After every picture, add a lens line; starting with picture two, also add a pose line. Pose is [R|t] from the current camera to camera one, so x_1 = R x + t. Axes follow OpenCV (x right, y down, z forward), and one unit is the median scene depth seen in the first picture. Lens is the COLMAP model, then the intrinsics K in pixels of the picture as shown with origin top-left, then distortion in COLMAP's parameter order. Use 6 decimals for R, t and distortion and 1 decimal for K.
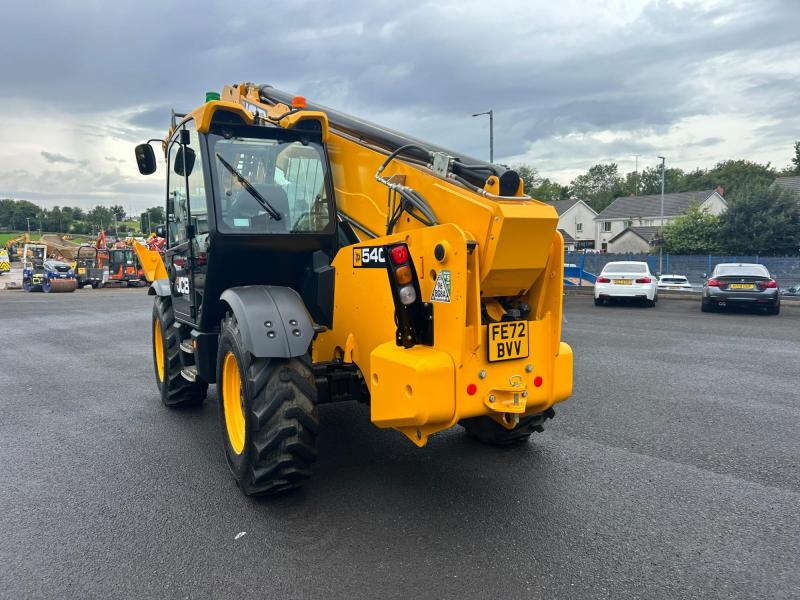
lens RADIAL K [[603.7, 0, 396.8], [0, 603.7, 321.2], [0, 0, 1]] dist [0.000544, 0.001071]
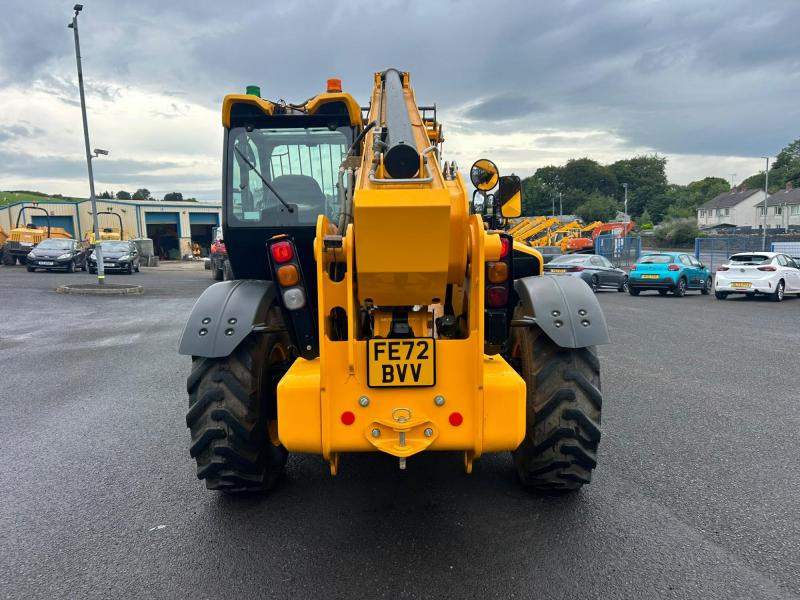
lens RADIAL K [[603.7, 0, 416.9], [0, 603.7, 329.8], [0, 0, 1]] dist [0.000544, 0.001071]
pose [[0.863503, 0.071025, -0.499318, 0.574674], [-0.051836, 0.997290, 0.052214, -0.050619], [0.501673, -0.019204, 0.864844, 0.327365]]
